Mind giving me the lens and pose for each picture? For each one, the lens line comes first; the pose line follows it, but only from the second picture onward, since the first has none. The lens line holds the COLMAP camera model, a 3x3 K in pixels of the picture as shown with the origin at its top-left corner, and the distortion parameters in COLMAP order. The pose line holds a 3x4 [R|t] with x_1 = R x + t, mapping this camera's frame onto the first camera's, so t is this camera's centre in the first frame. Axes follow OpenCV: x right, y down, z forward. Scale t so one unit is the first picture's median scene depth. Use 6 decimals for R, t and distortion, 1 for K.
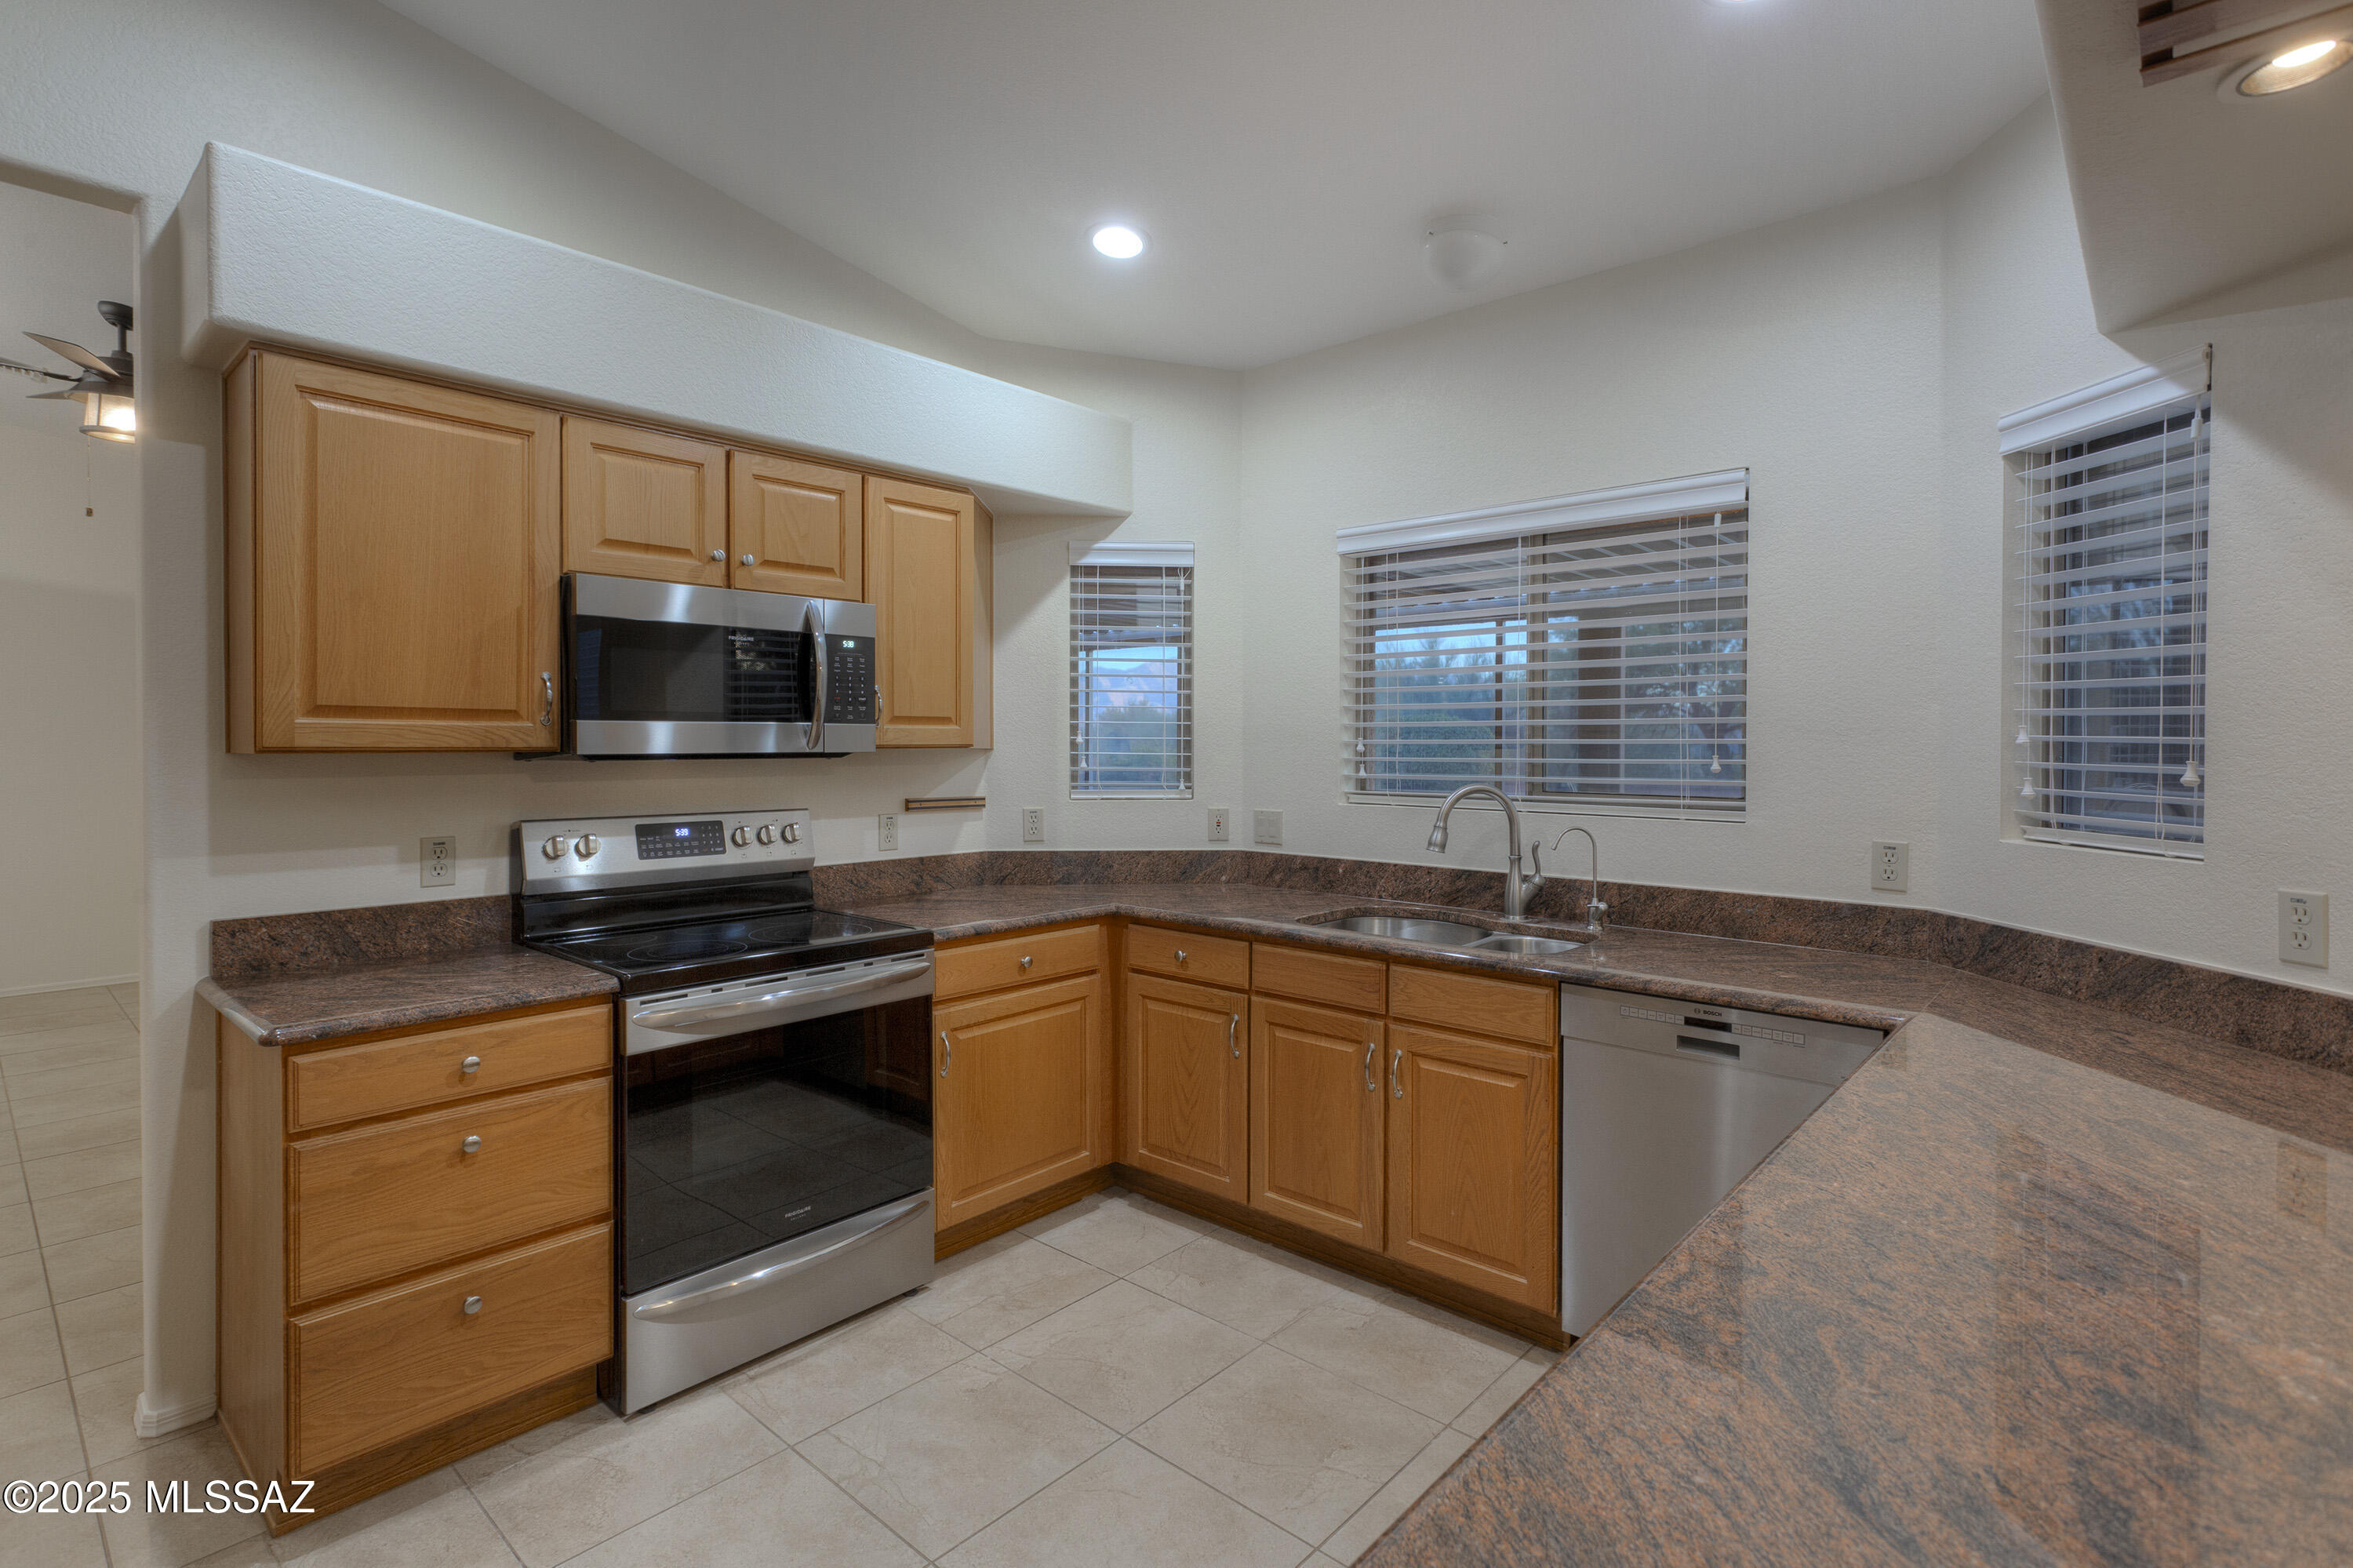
lens RADIAL K [[1132.4, 0, 1176.1], [0, 1132.4, 759.9], [0, 0, 1]] dist [0.005787, 0.000997]
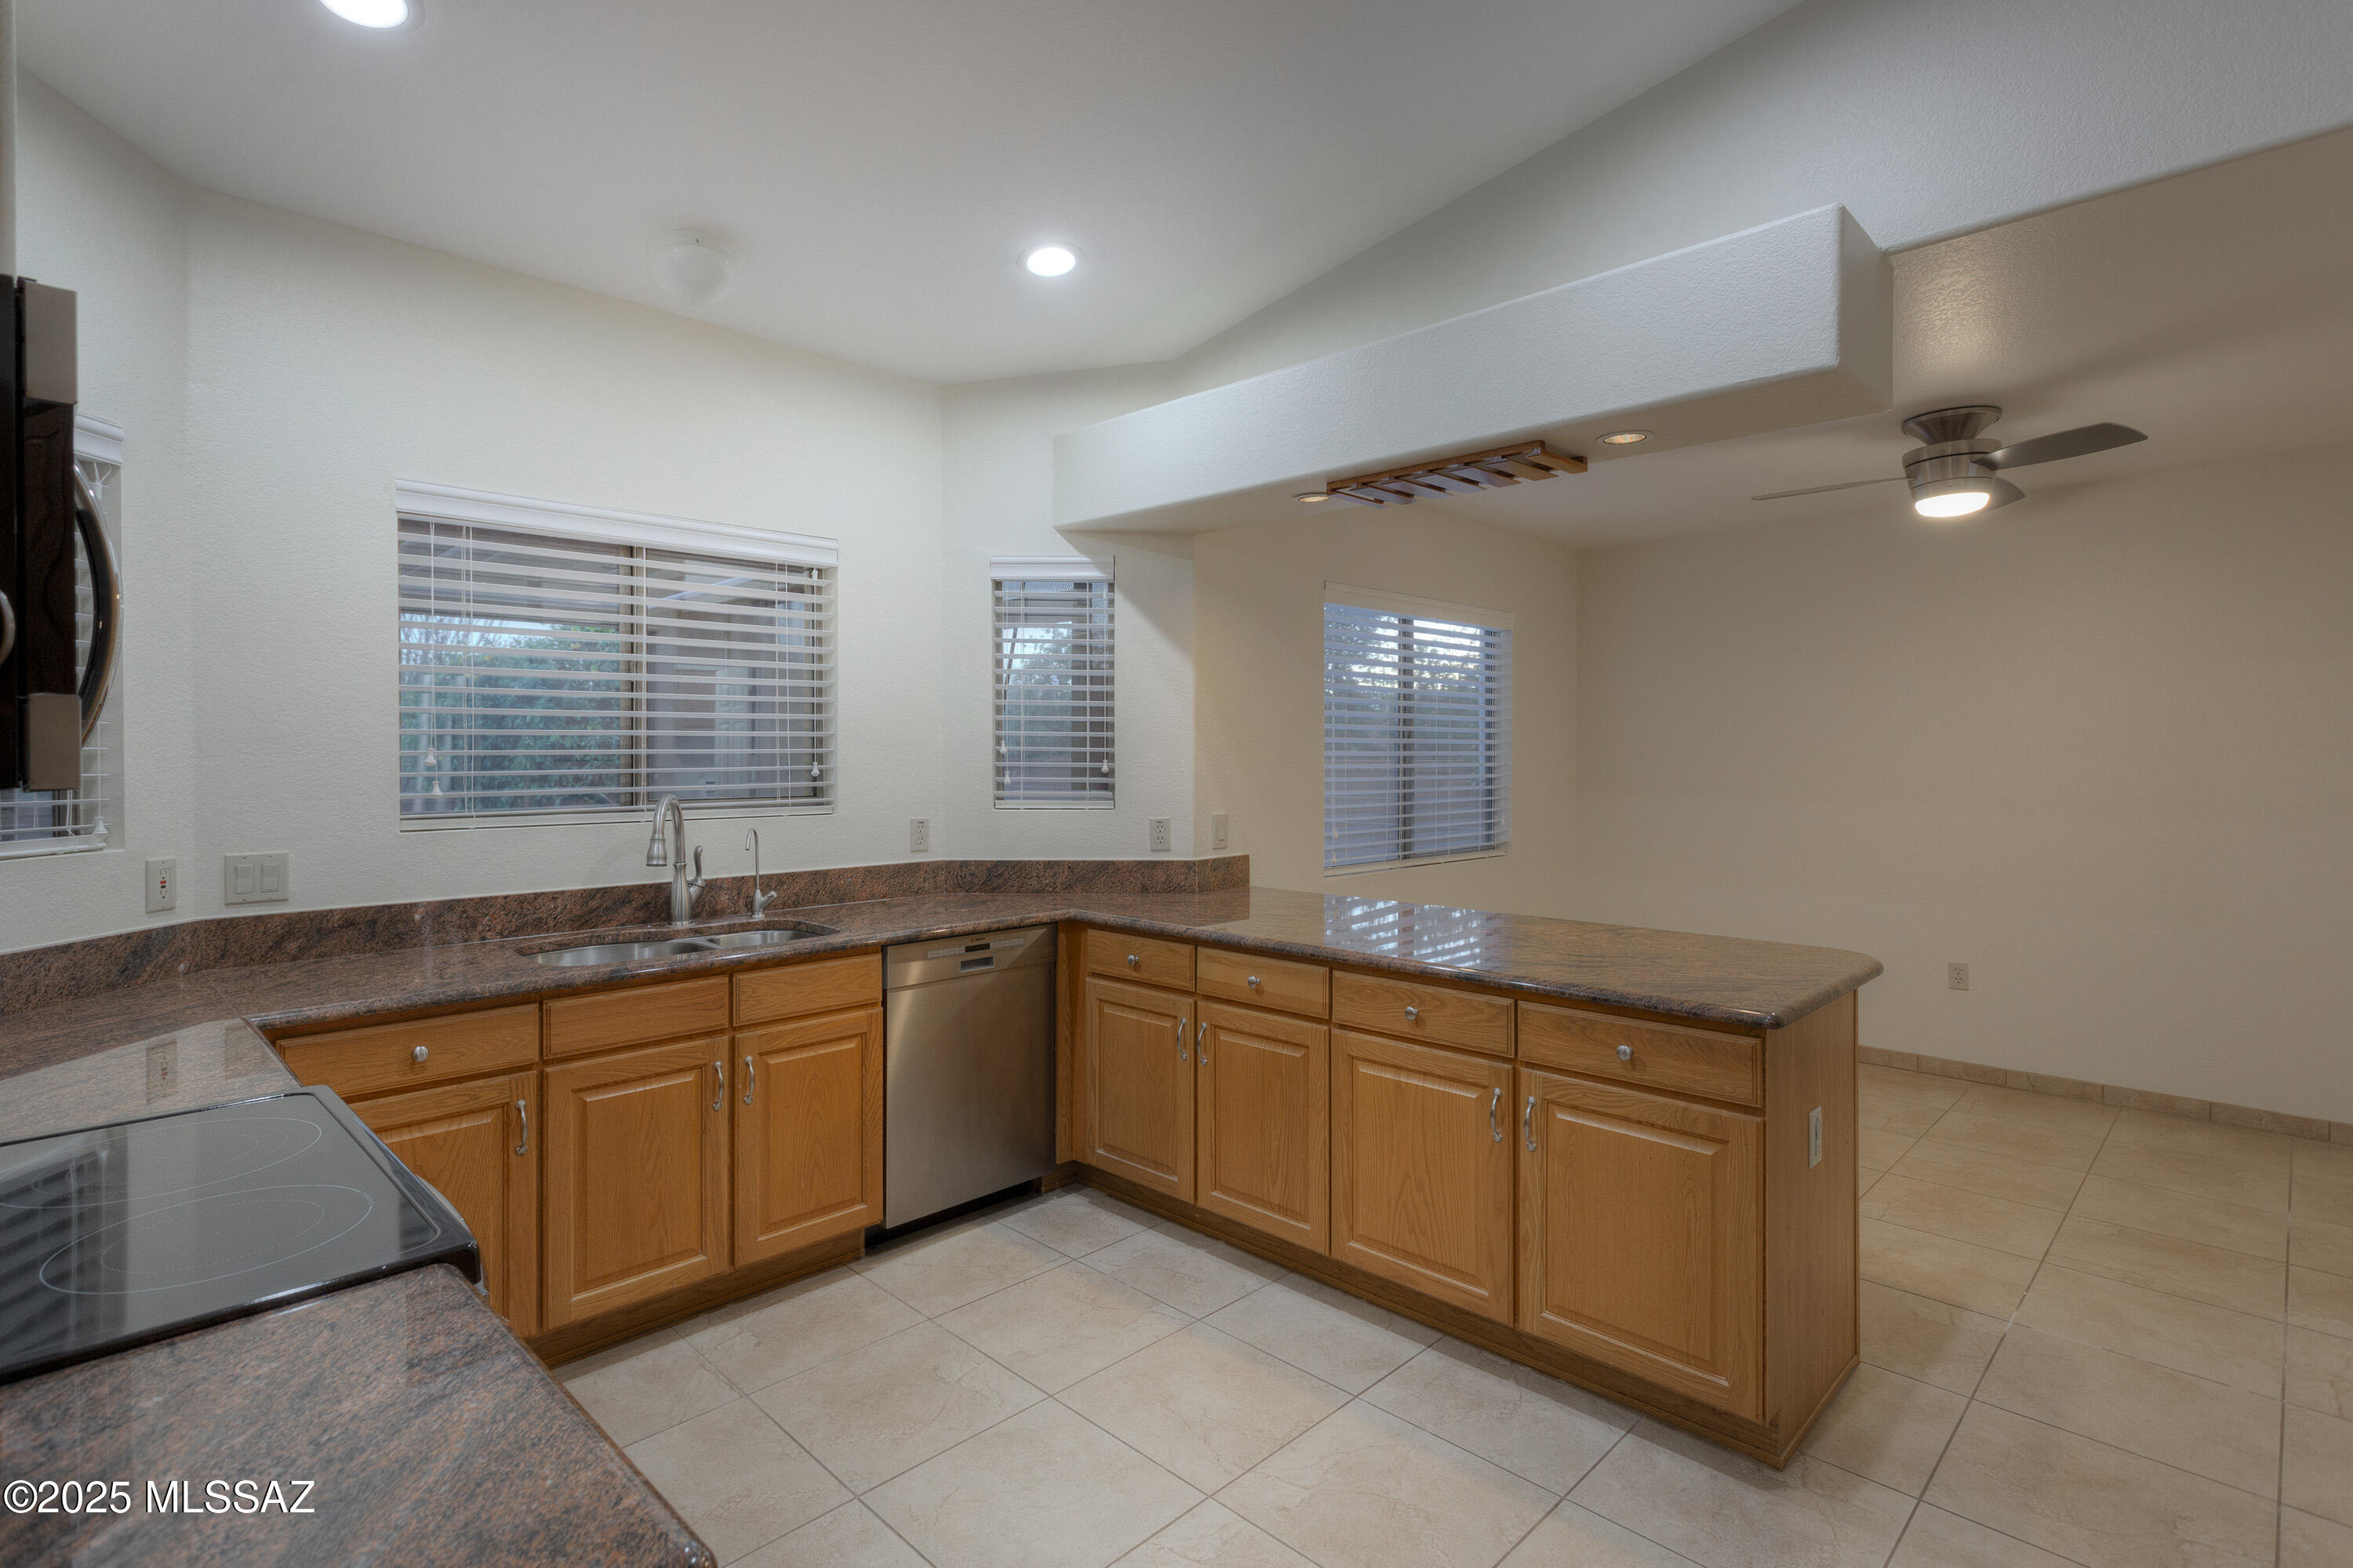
lens RADIAL K [[1132.4, 0, 1176.9], [0, 1132.4, 772.6], [0, 0, 1]] dist [0.005787, 0.000997]
pose [[0.041152, -0.020471, 0.998943, -0.767105], [0.017779, 0.999647, 0.019753, -0.010353], [-0.998995, 0.016947, 0.041502, 0.551931]]
